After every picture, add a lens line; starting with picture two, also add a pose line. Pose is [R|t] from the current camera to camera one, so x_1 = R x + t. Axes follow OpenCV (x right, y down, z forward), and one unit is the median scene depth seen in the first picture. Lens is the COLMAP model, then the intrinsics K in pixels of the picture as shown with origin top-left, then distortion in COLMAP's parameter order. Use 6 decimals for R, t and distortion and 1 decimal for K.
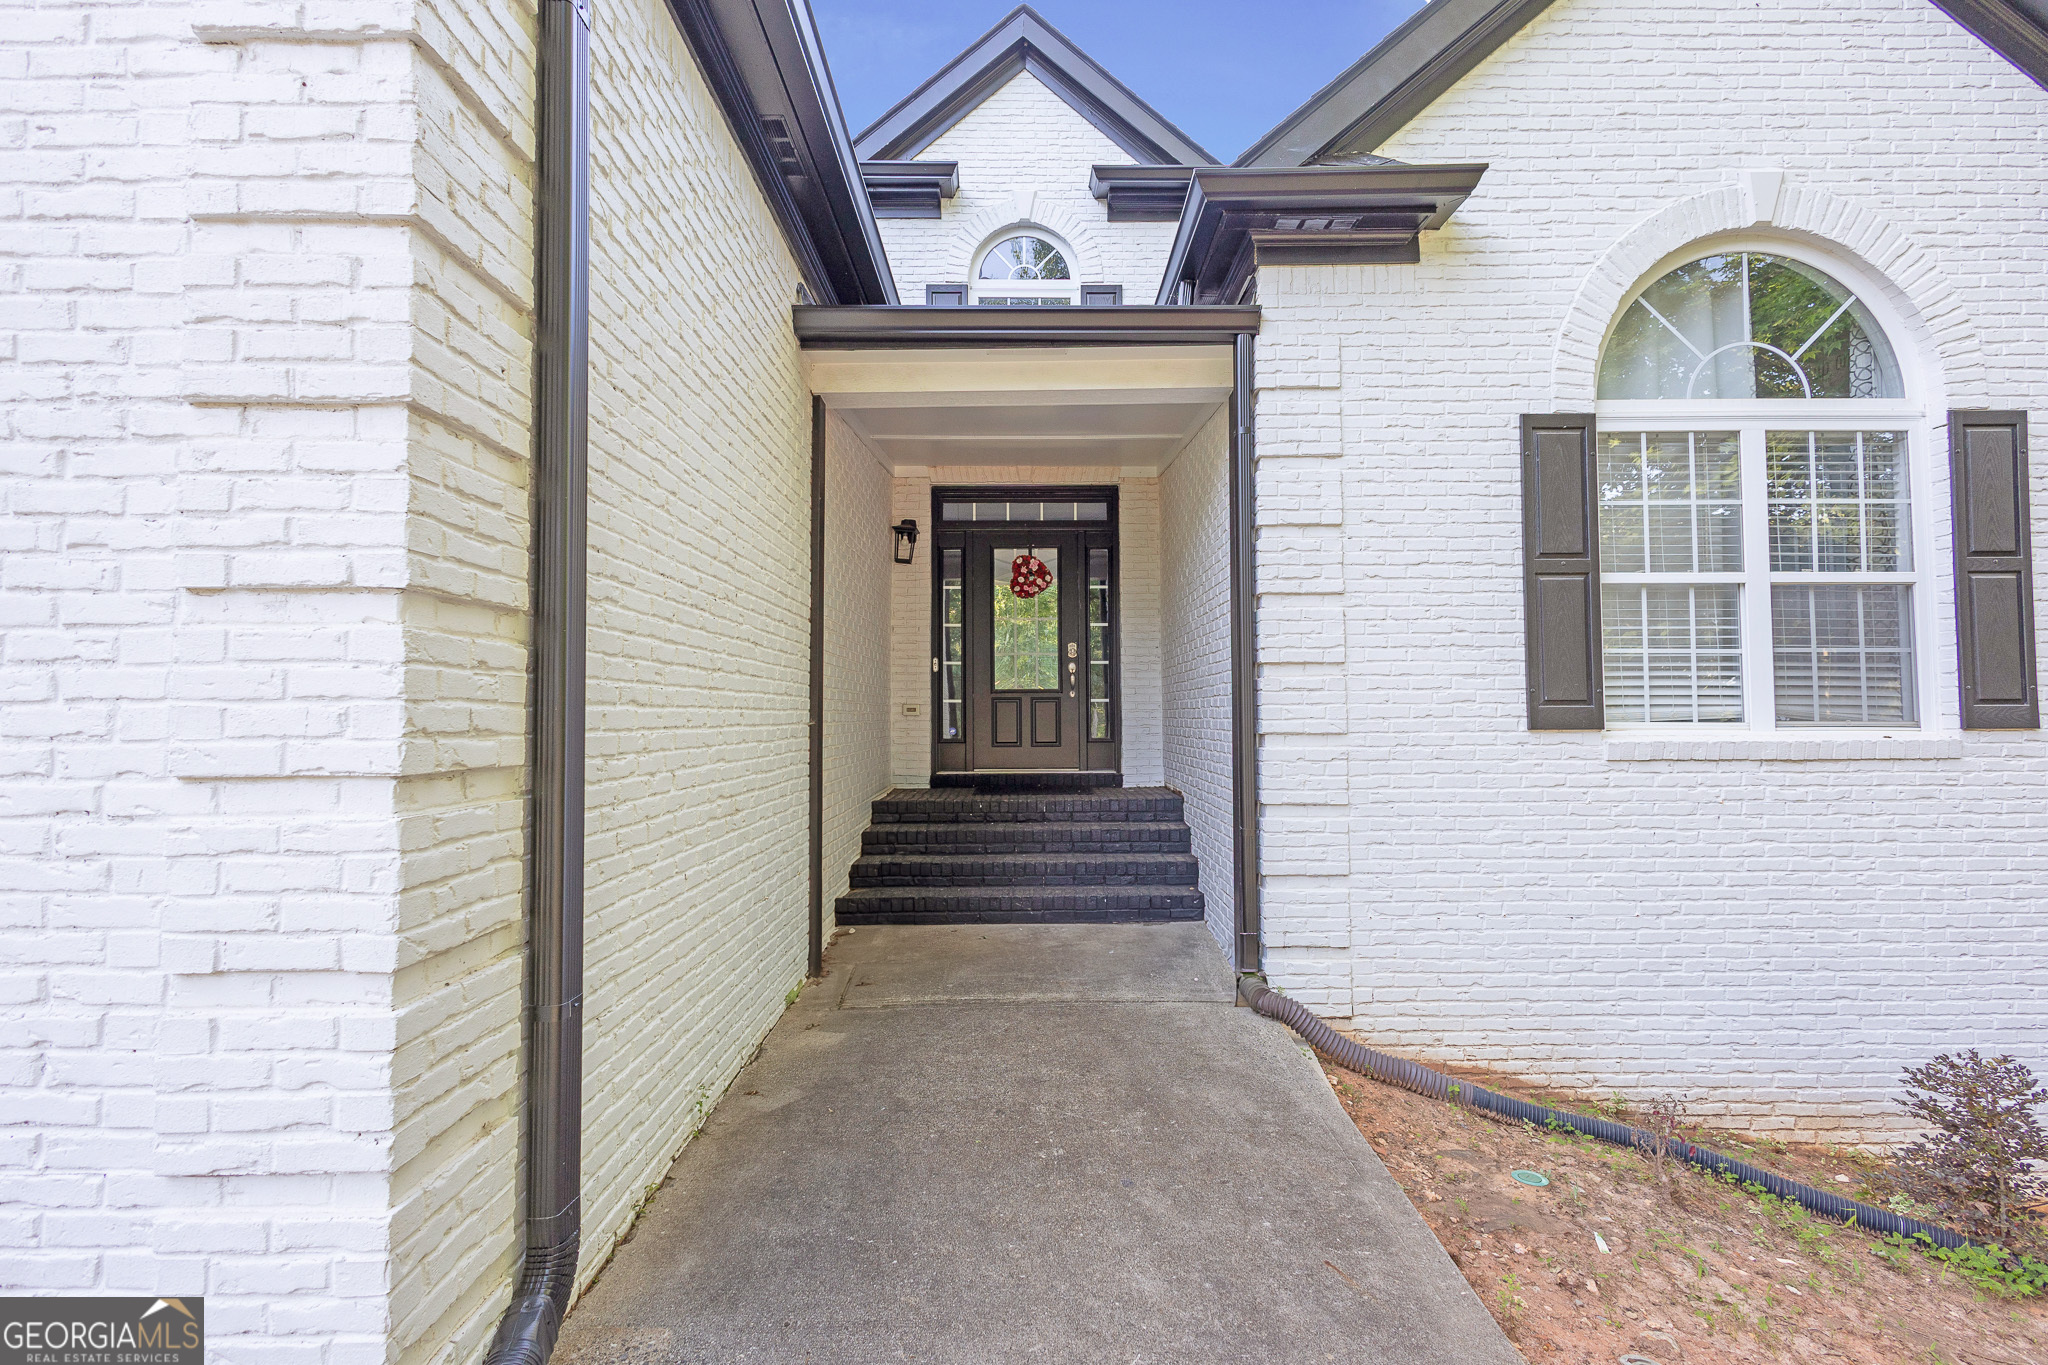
lens RADIAL K [[919.2, 0, 1020.1], [0, 919.2, 697.0], [0, 0, 1]] dist [0.002936, 0.000314]
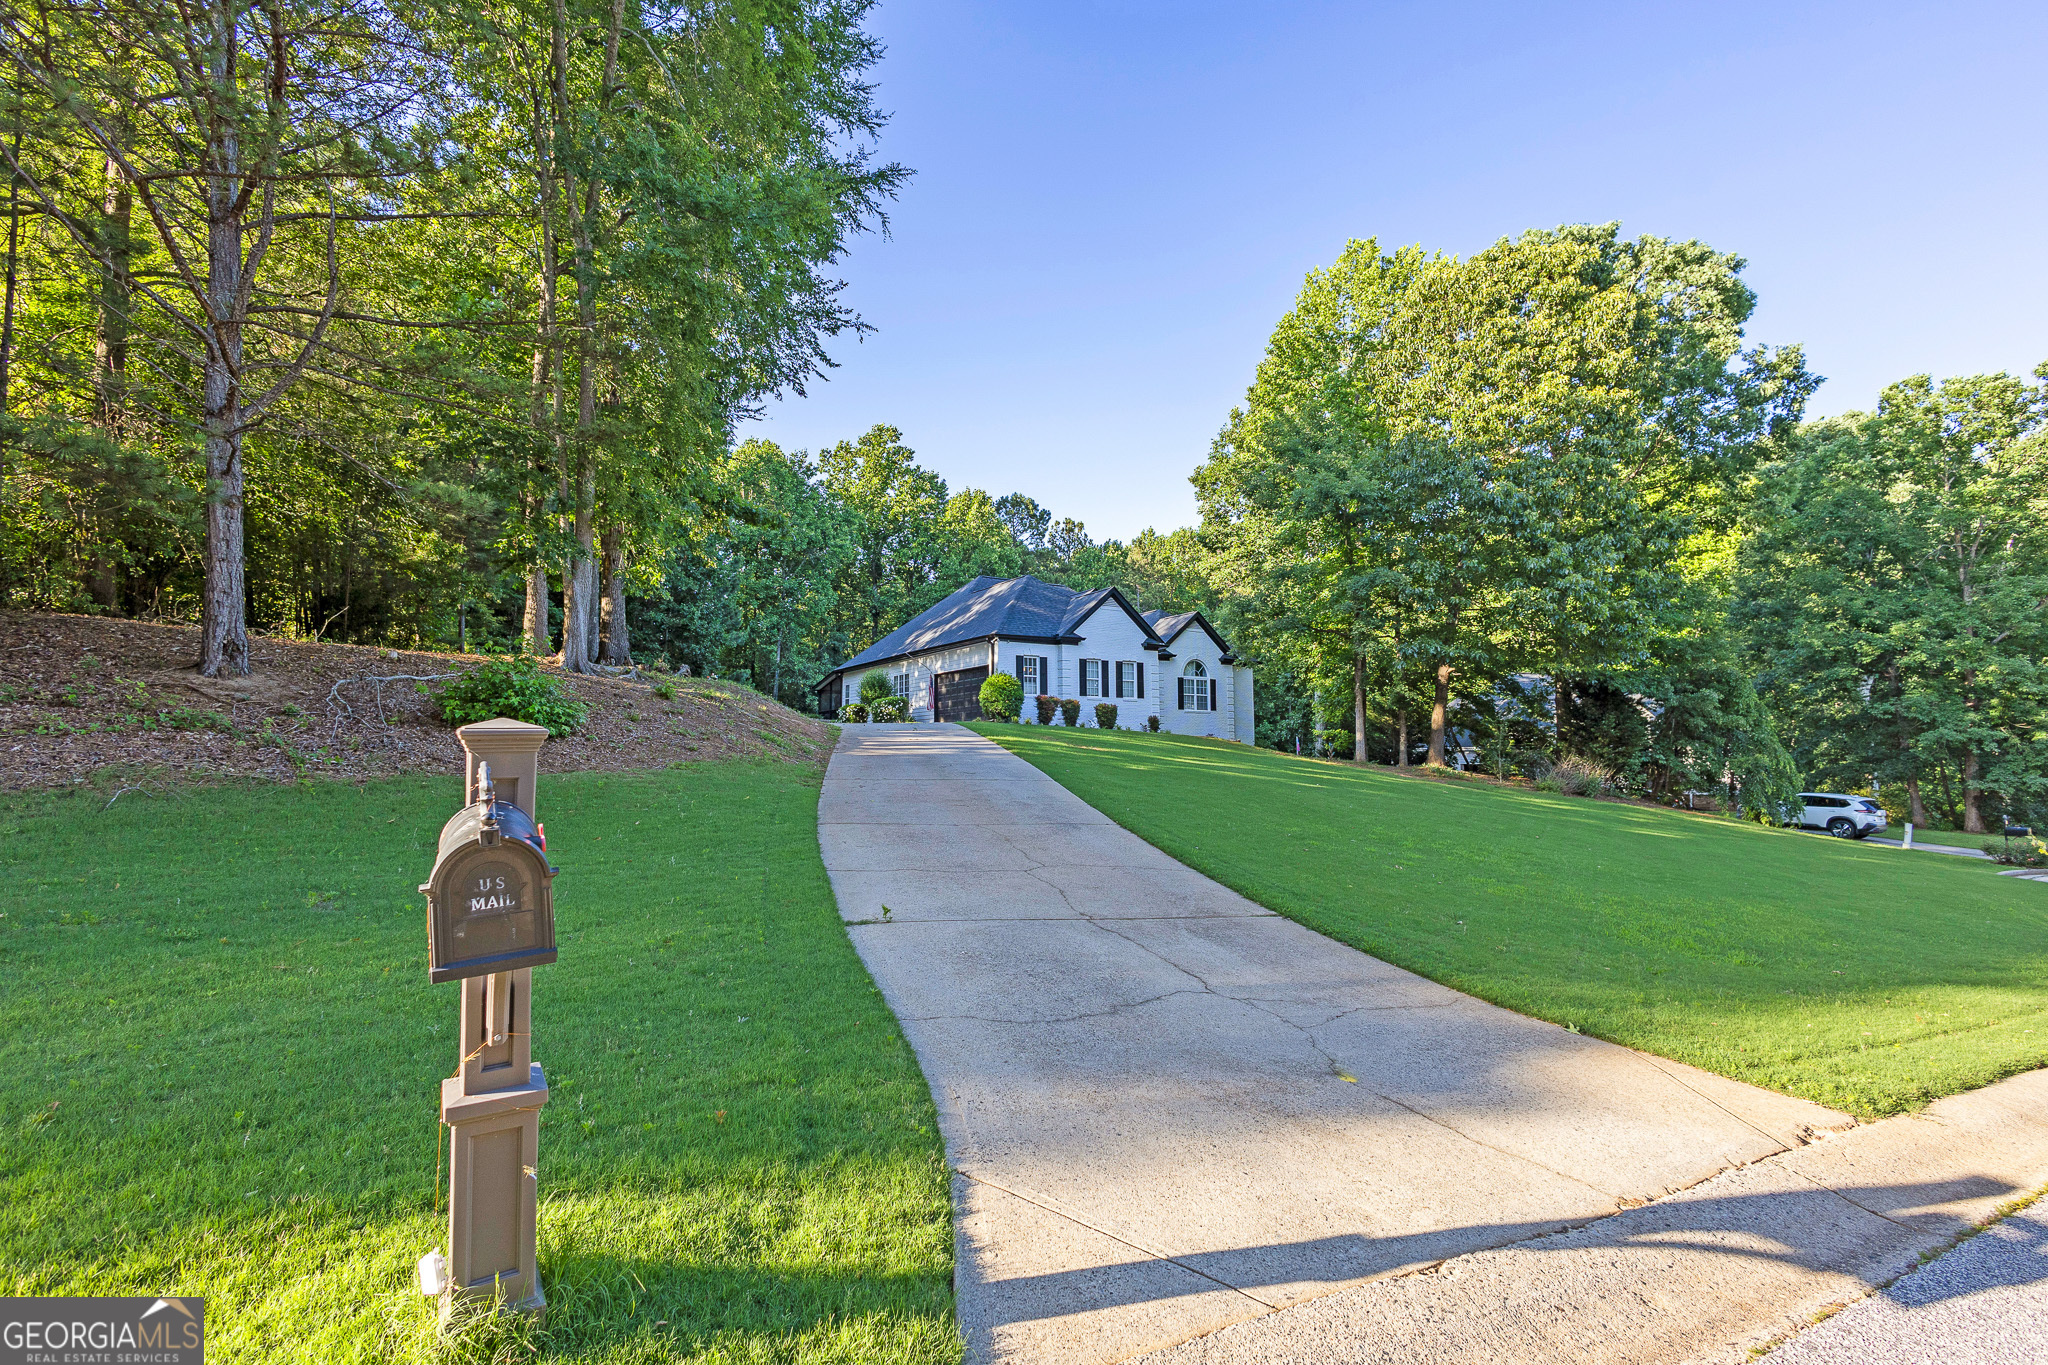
lens RADIAL K [[919.2, 0, 1020.1], [0, 919.2, 697.0], [0, 0, 1]] dist [0.002936, 0.000314]
pose [[0.864644, 0.043453, 0.500502, -5.531606], [-0.021553, 0.998544, -0.049457, 0.402905], [-0.501922, 0.031975, 0.864322, -6.312888]]
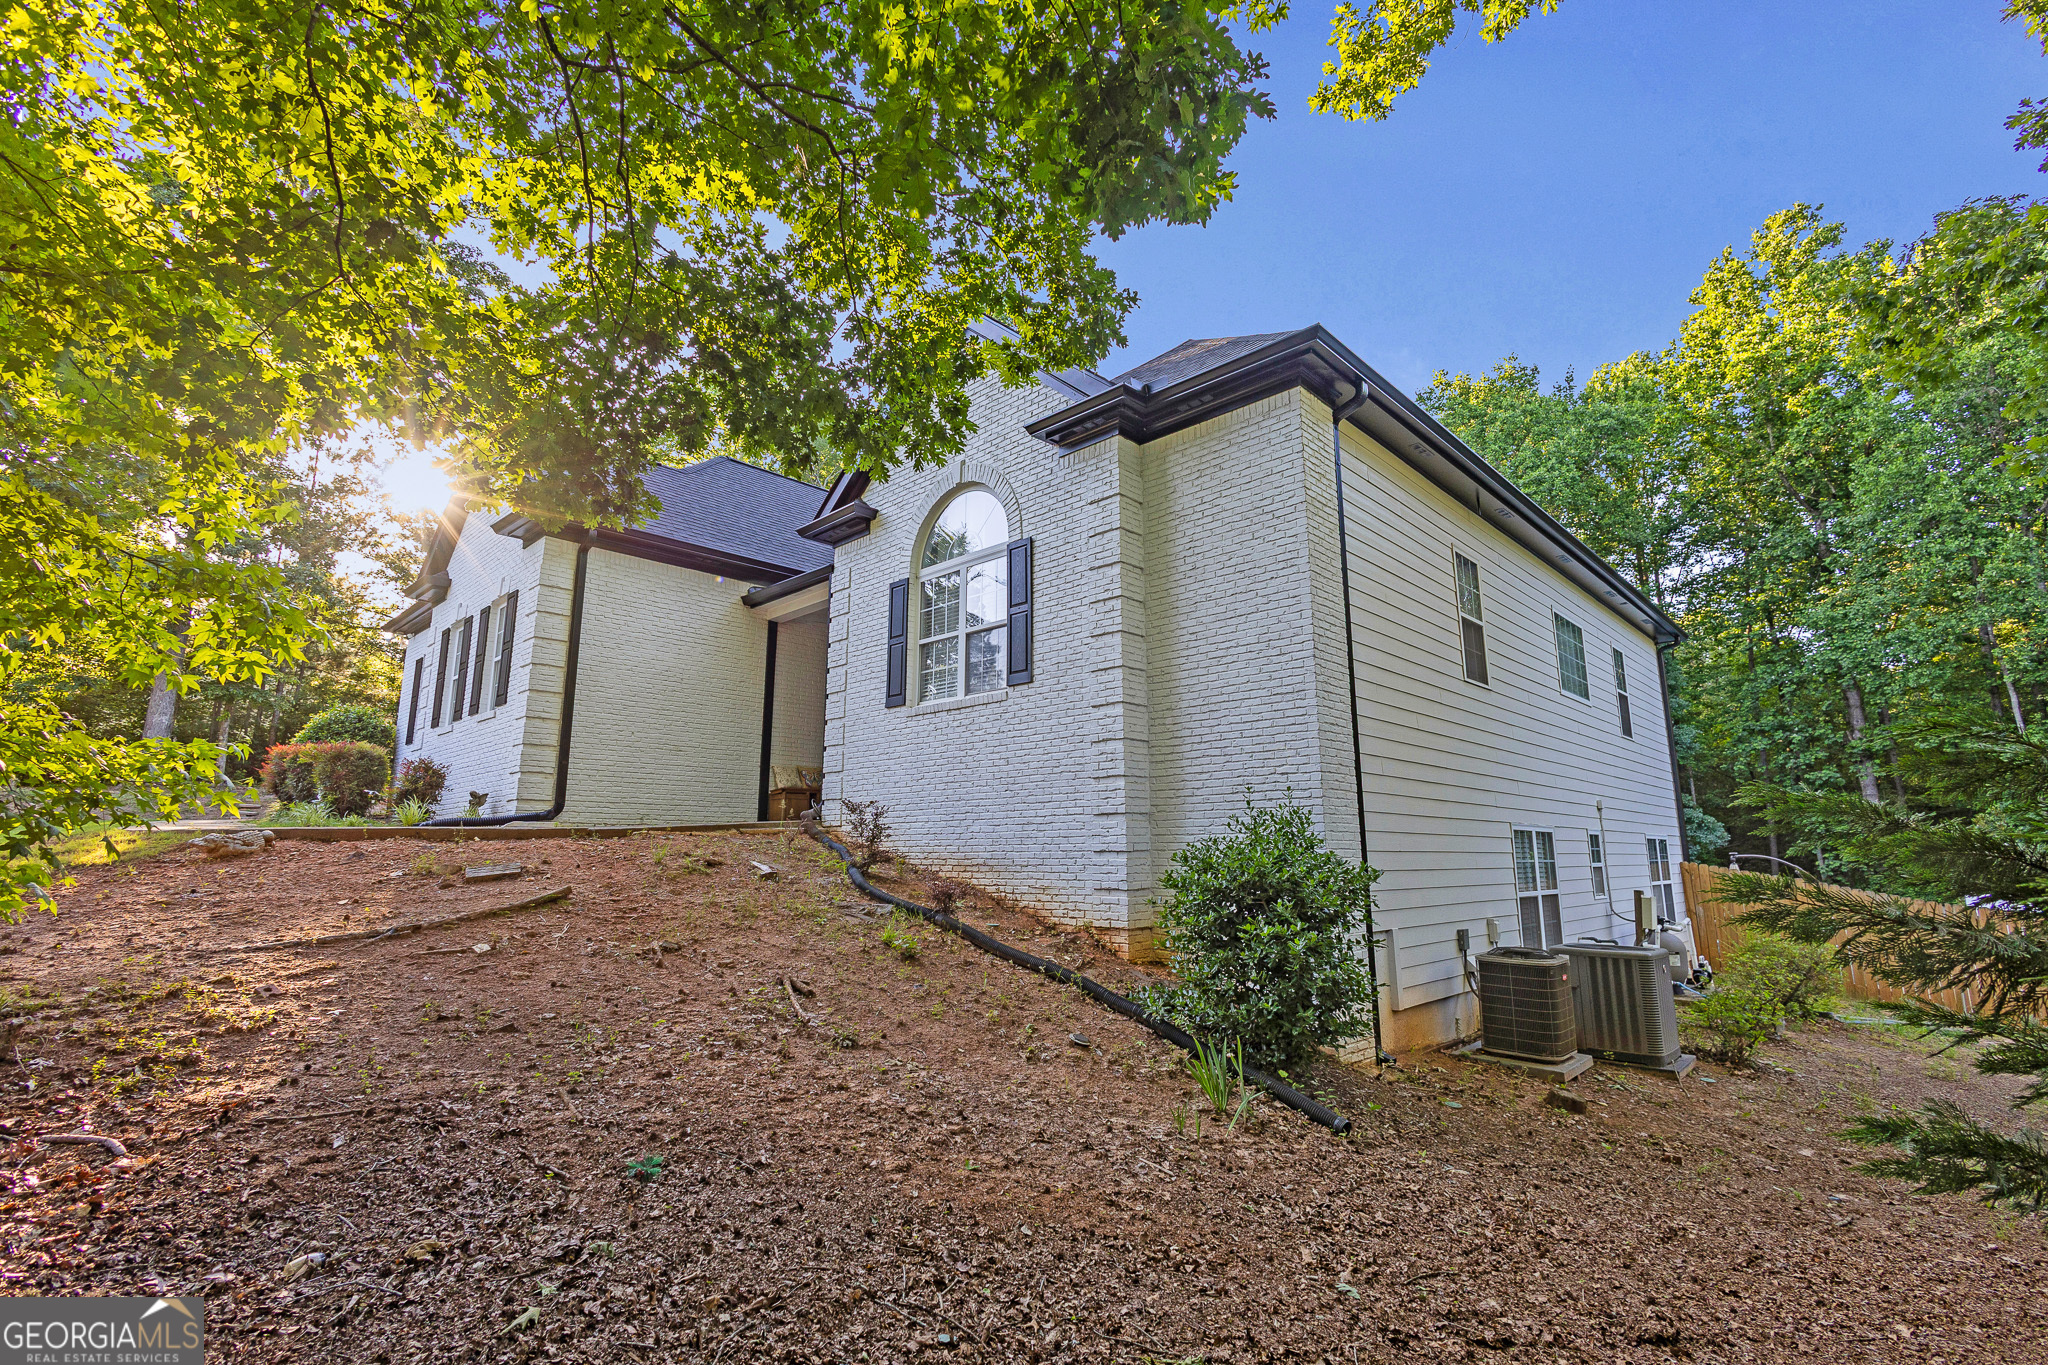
lens RADIAL K [[919.2, 0, 1020.1], [0, 919.2, 697.0], [0, 0, 1]] dist [0.002936, 0.000314]
pose [[0.710191, -0.121619, -0.693424, 2.363161], [0.016472, 0.987566, -0.156339, 0.369792], [0.703816, 0.099608, 0.703364, -0.457346]]
